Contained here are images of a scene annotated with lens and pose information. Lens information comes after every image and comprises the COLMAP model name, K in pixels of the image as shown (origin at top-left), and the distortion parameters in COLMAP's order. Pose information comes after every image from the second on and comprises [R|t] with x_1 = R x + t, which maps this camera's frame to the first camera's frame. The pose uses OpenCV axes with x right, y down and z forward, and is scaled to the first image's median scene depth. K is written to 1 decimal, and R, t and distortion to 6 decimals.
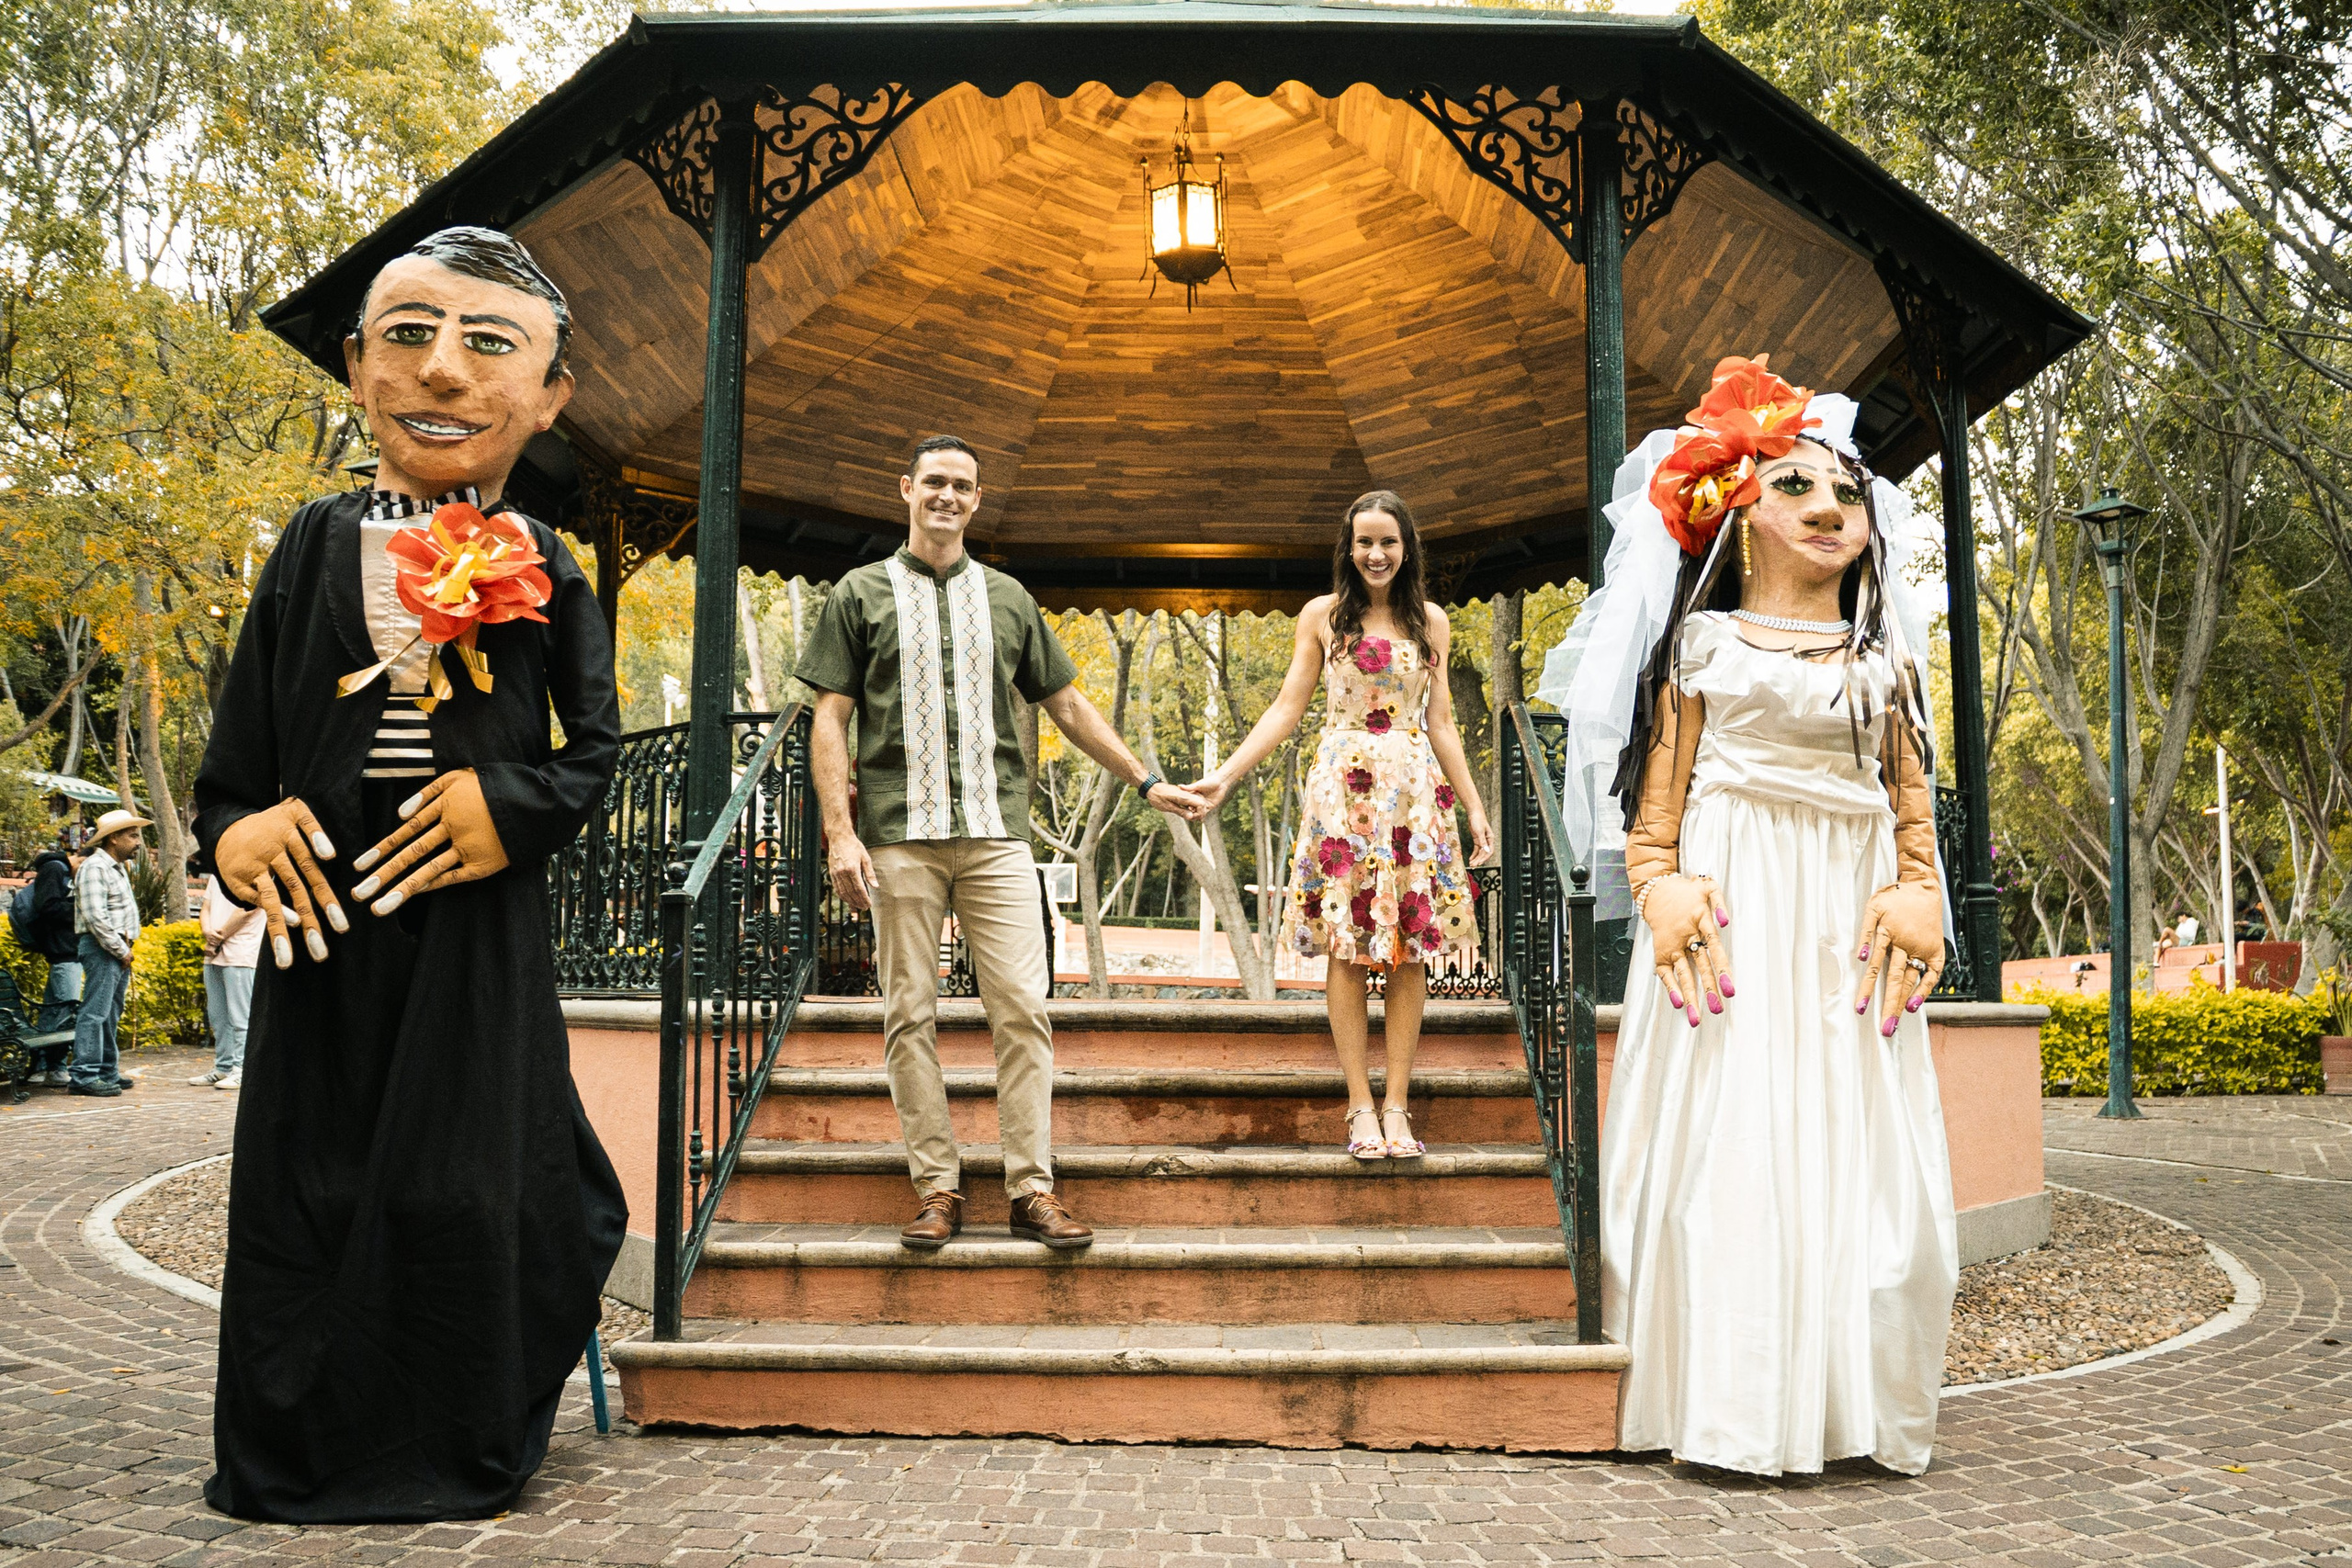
lens RADIAL K [[1787.5, 0, 1176.0], [0, 1787.5, 784.0], [0, 0, 1]] dist [-0.067506, 0.000634]
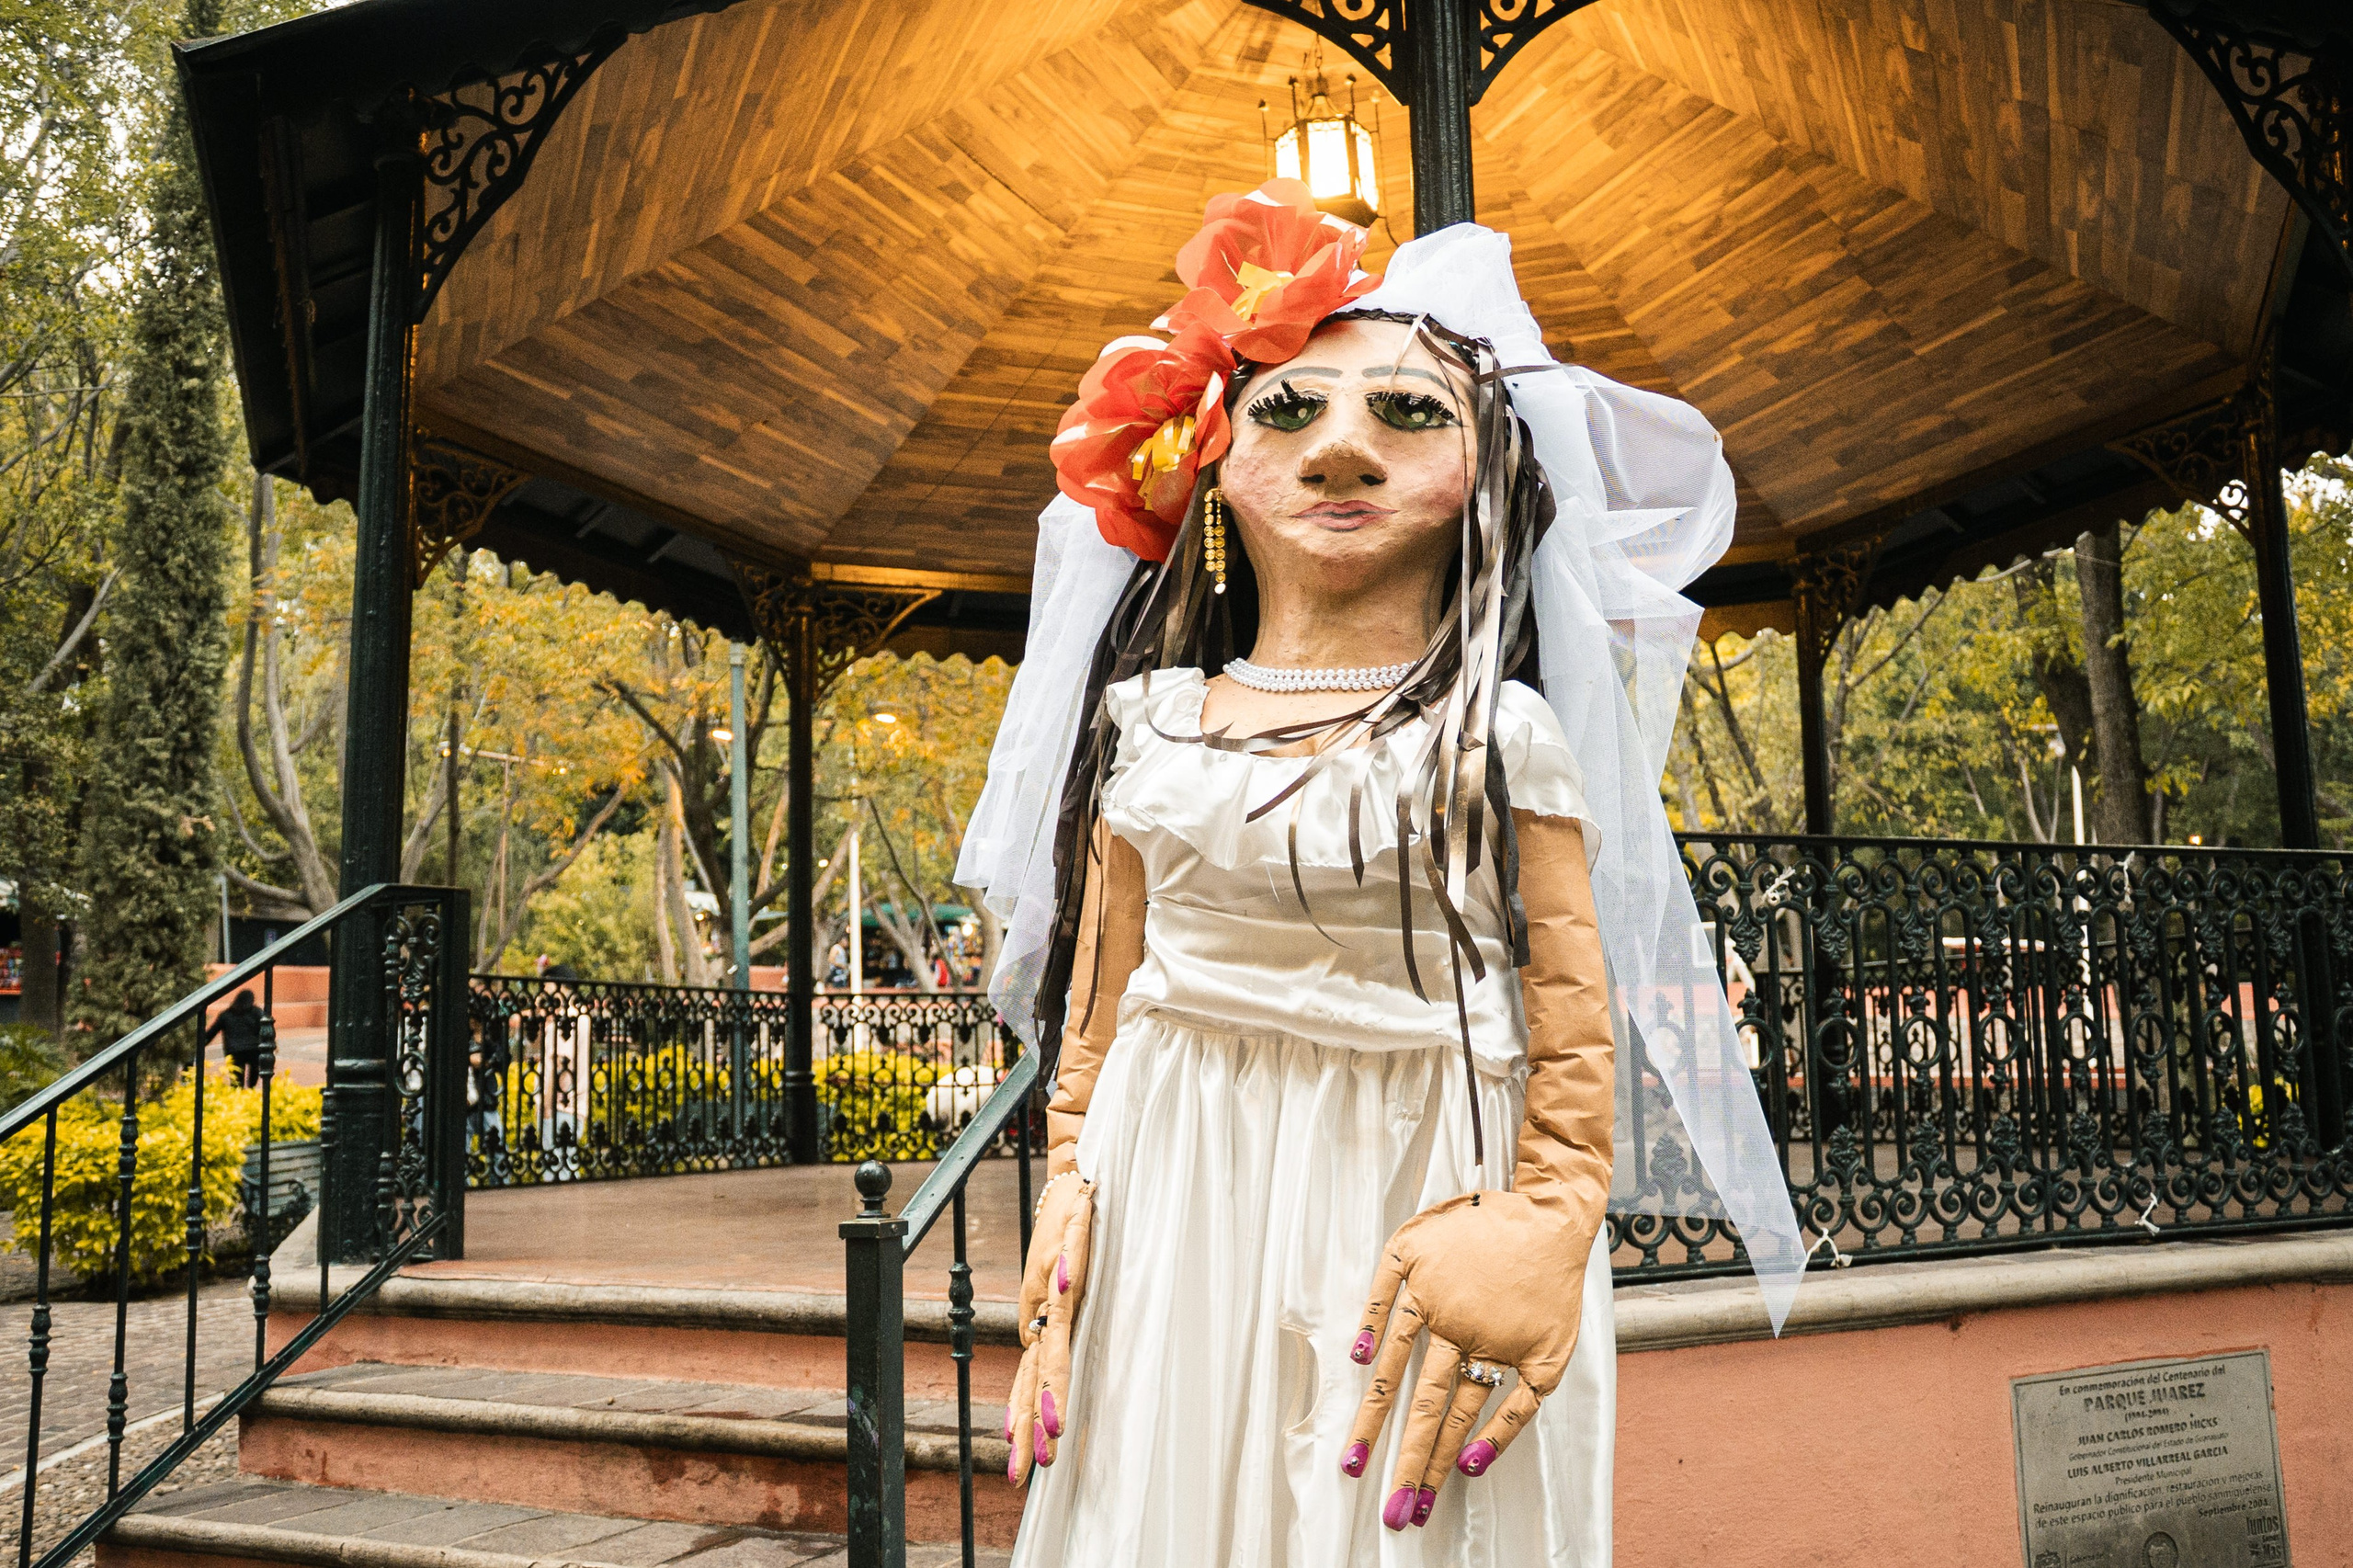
lens RADIAL K [[1909.2, 0, 1176.5], [0, 1909.2, 784.0], [0, 0, 1]] dist [-0.108225, 0.166538]
pose [[0.925779, -0.078196, -0.369891, 0.376457], [0.066915, 0.996821, -0.043251, -0.027381], [0.372097, 0.015289, 0.928068, 0.341661]]
